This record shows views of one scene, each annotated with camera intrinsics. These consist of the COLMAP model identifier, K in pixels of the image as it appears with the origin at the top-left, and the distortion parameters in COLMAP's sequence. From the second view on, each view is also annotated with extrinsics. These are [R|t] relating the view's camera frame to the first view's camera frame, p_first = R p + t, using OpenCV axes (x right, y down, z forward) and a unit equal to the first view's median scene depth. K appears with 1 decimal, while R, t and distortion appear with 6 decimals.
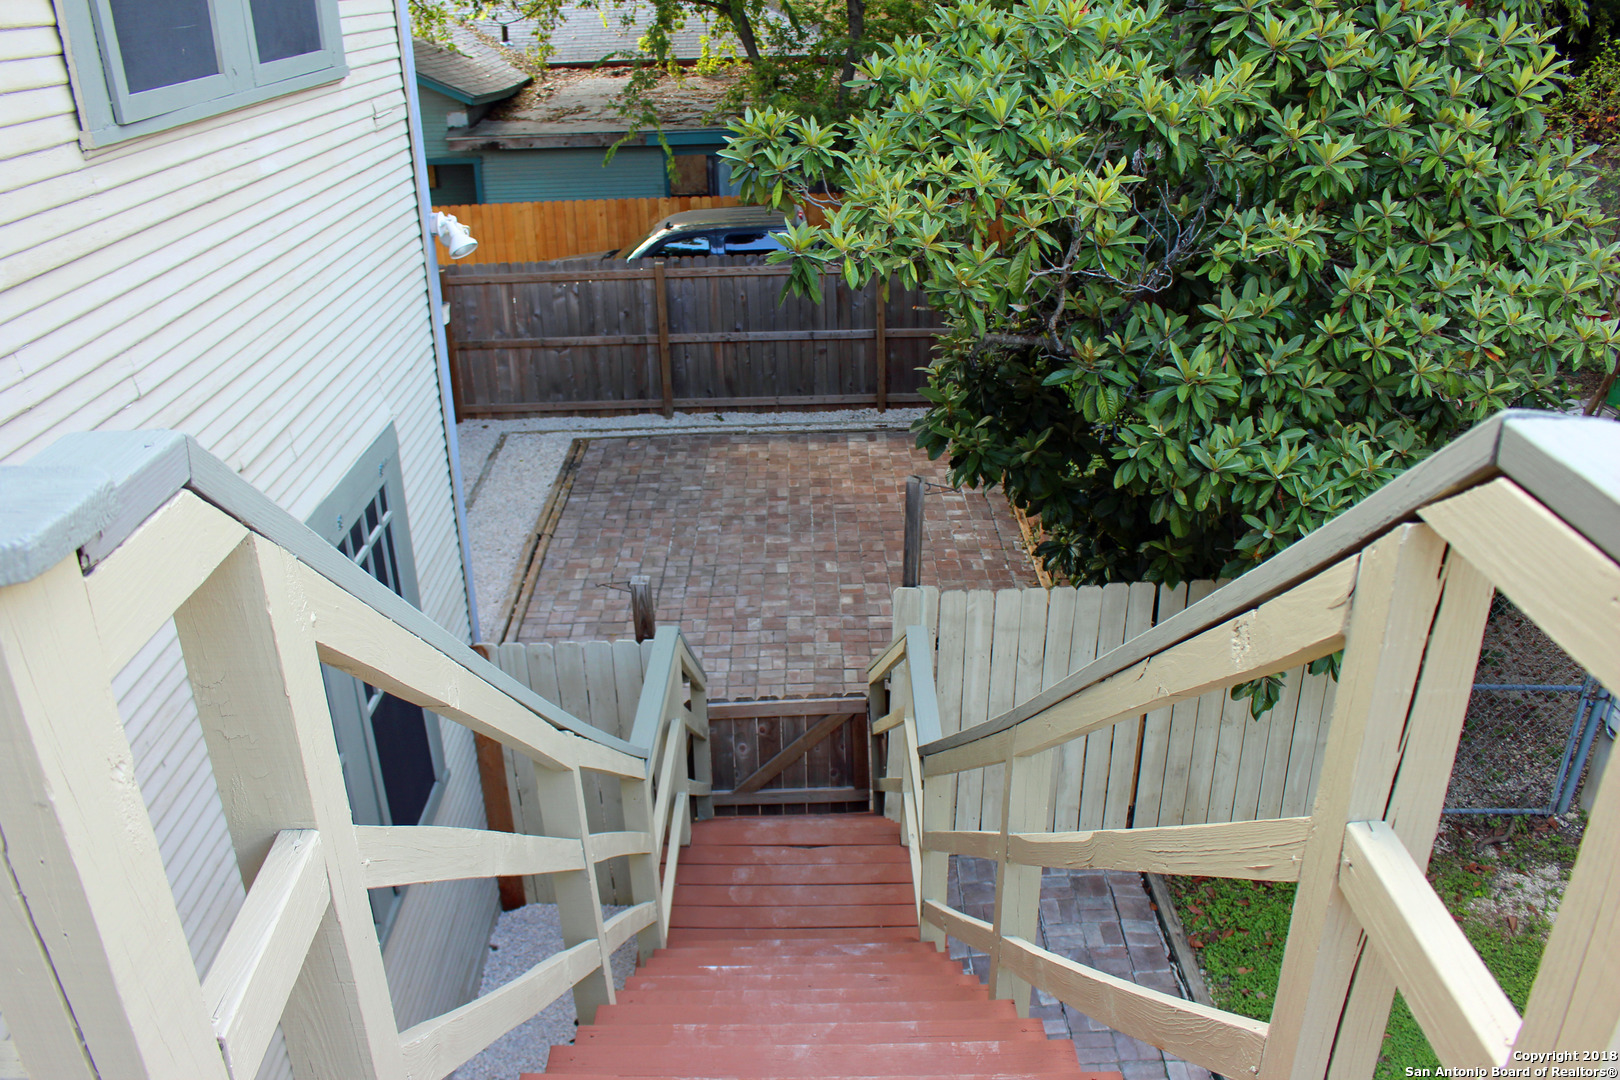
lens RADIAL K [[1338.2, 0, 804.4], [0, 1338.2, 533.9], [0, 0, 1]] dist [-0.084751, 0.013109]
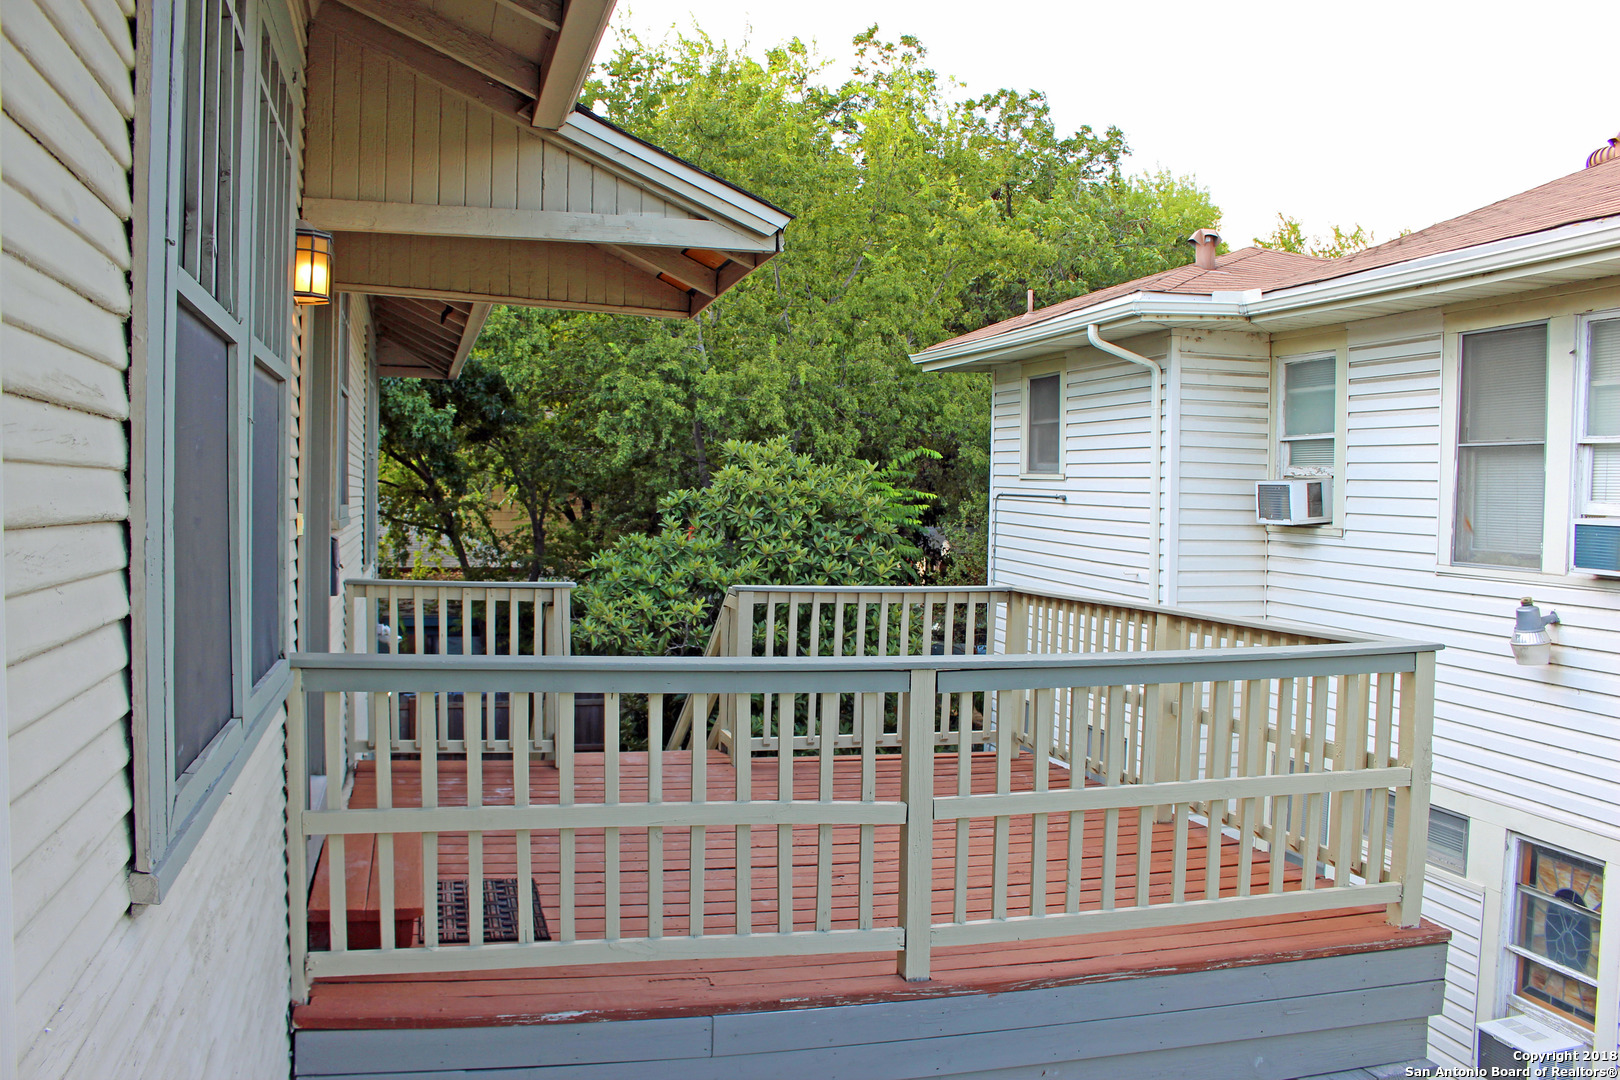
lens RADIAL K [[1338.2, 0, 807.8], [0, 1338.2, 546.0], [0, 0, 1]] dist [-0.084751, 0.013109]
pose [[0.963636, 0.024021, 0.266136, -0.214860], [0.074242, 0.932674, -0.352999, 0.473847], [-0.256697, 0.359921, 0.896975, -1.197790]]
